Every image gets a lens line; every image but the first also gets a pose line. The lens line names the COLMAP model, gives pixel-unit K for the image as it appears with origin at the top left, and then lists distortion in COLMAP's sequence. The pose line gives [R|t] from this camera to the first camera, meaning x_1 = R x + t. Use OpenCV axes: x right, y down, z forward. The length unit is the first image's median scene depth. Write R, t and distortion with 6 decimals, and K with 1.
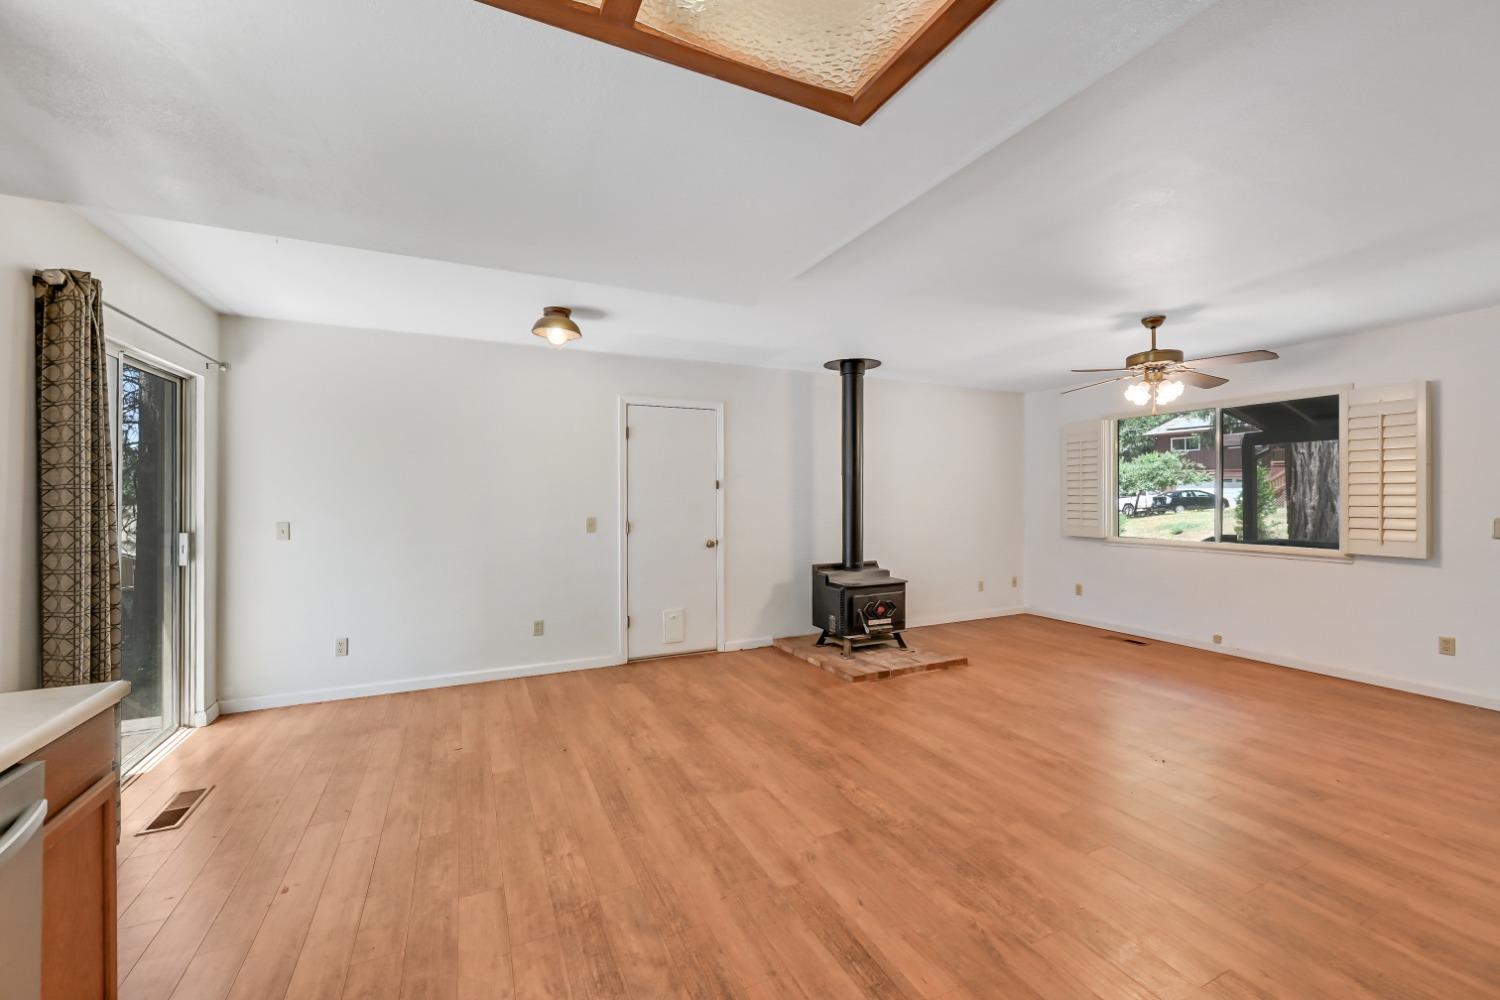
lens RADIAL K [[613.4, 0, 763.7], [0, 613.4, 503.6], [0, 0, 1]] dist [-0.000118, 0.000001]
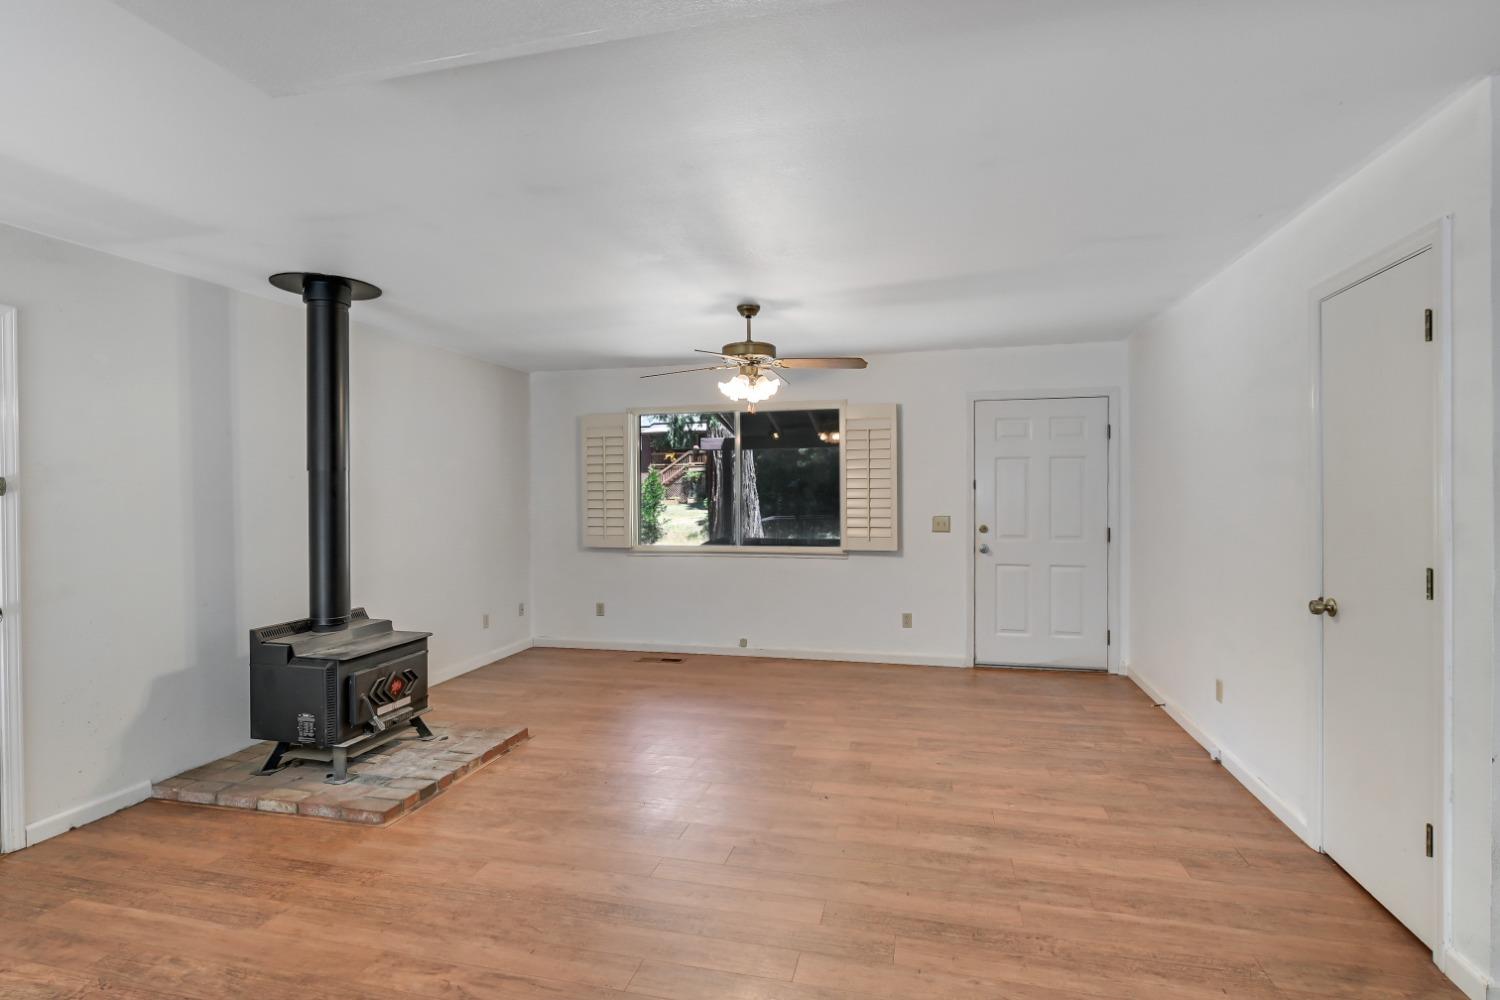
lens RADIAL K [[703.2, 0, 758.4], [0, 703.2, 496.4], [0, 0, 1]] dist [-0.000252, -0.000296]
pose [[0.639124, -0.006995, 0.769072, -0.140676], [0.017032, 0.999842, -0.005060, -0.012641], [-0.768915, 0.016333, 0.639143, 0.284780]]
